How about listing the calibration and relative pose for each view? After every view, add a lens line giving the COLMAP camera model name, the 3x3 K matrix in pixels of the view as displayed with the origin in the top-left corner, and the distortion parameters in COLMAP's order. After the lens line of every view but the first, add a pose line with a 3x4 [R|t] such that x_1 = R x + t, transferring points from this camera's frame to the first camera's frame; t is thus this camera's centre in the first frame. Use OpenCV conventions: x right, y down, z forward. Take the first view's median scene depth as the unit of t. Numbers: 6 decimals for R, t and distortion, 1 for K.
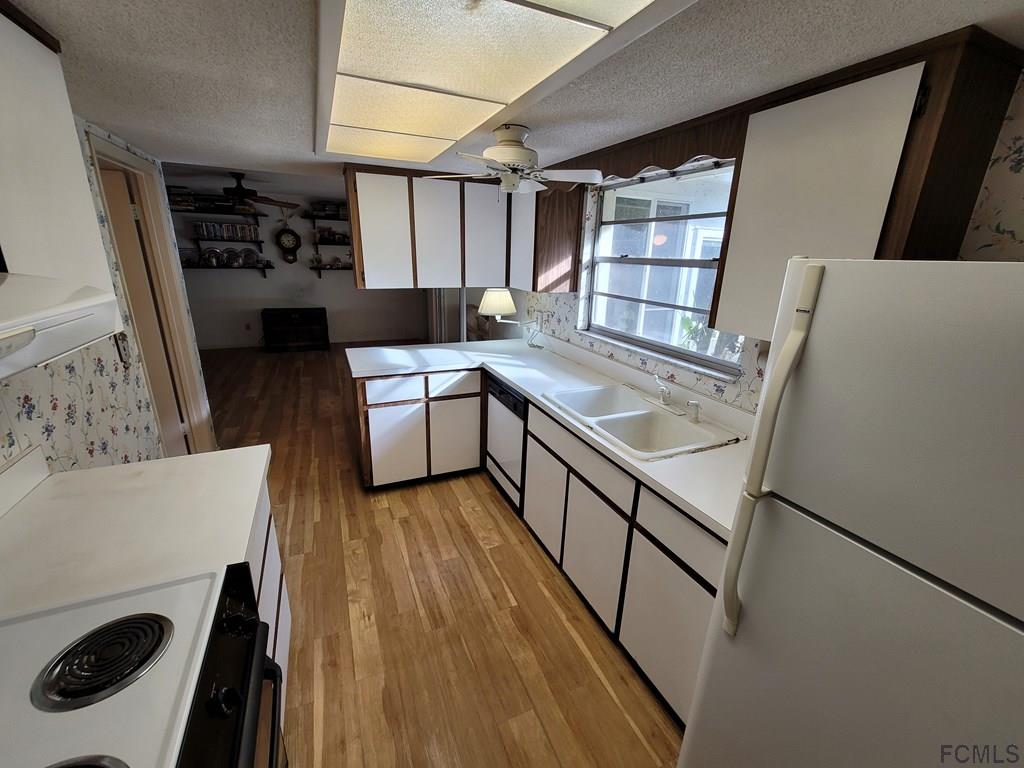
lens RADIAL K [[418.5, 0, 516.7], [0, 418.5, 384.7], [0, 0, 1]] dist [-0.009863, 0.003507]
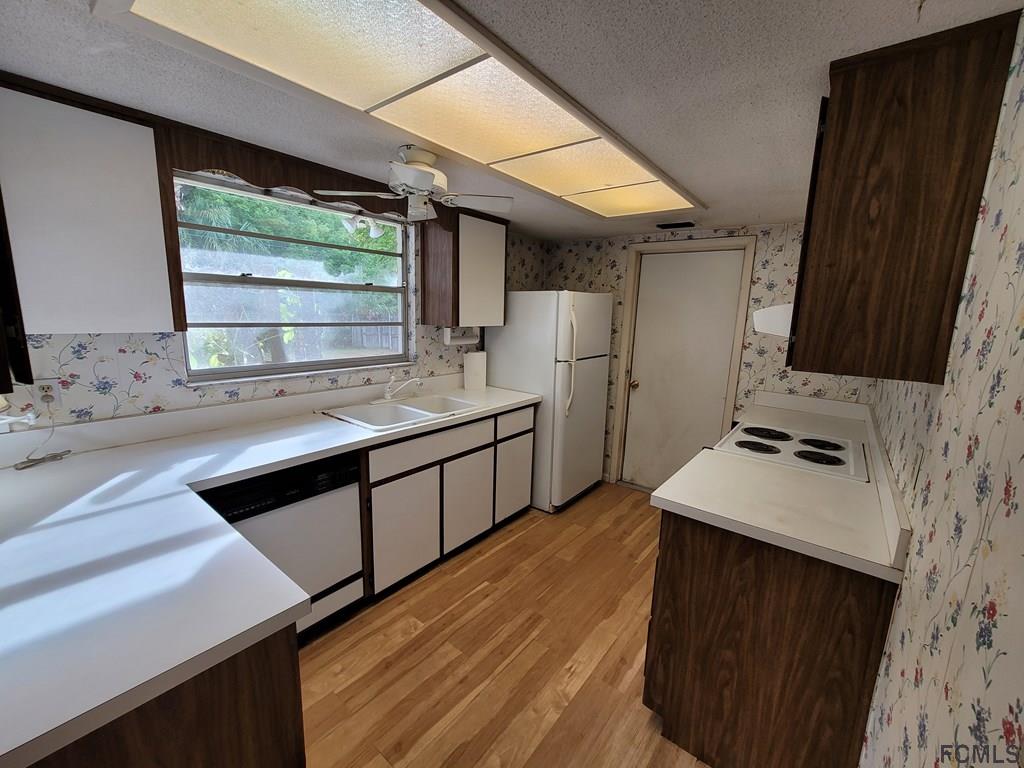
lens RADIAL K [[418.5, 0, 516.7], [0, 418.5, 384.7], [0, 0, 1]] dist [-0.009863, 0.003507]
pose [[-0.456602, -0.204072, 0.865950, -0.831294], [0.221715, 0.916527, 0.332898, -0.301681], [-0.861602, 0.343996, -0.373241, 1.052204]]
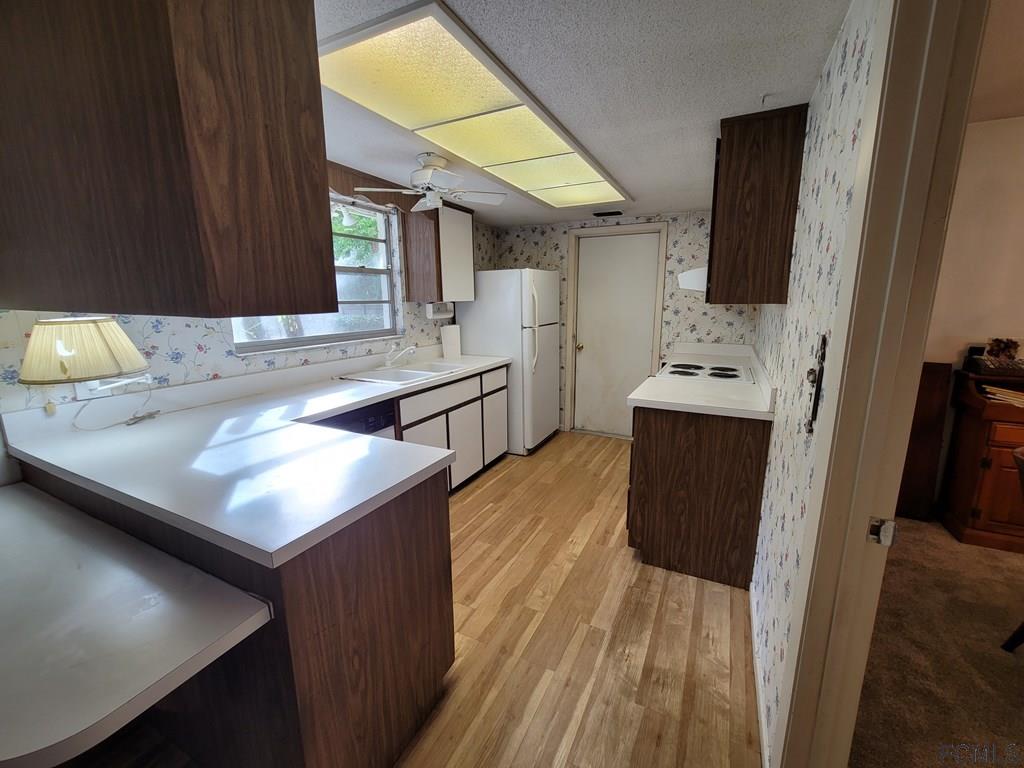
lens RADIAL K [[418.5, 0, 516.7], [0, 418.5, 384.7], [0, 0, 1]] dist [-0.009863, 0.003507]
pose [[-0.627532, -0.183302, 0.756707, -0.960041], [0.222259, 0.889278, 0.399733, -0.351067], [-0.746194, 0.419029, -0.517309, 1.354043]]
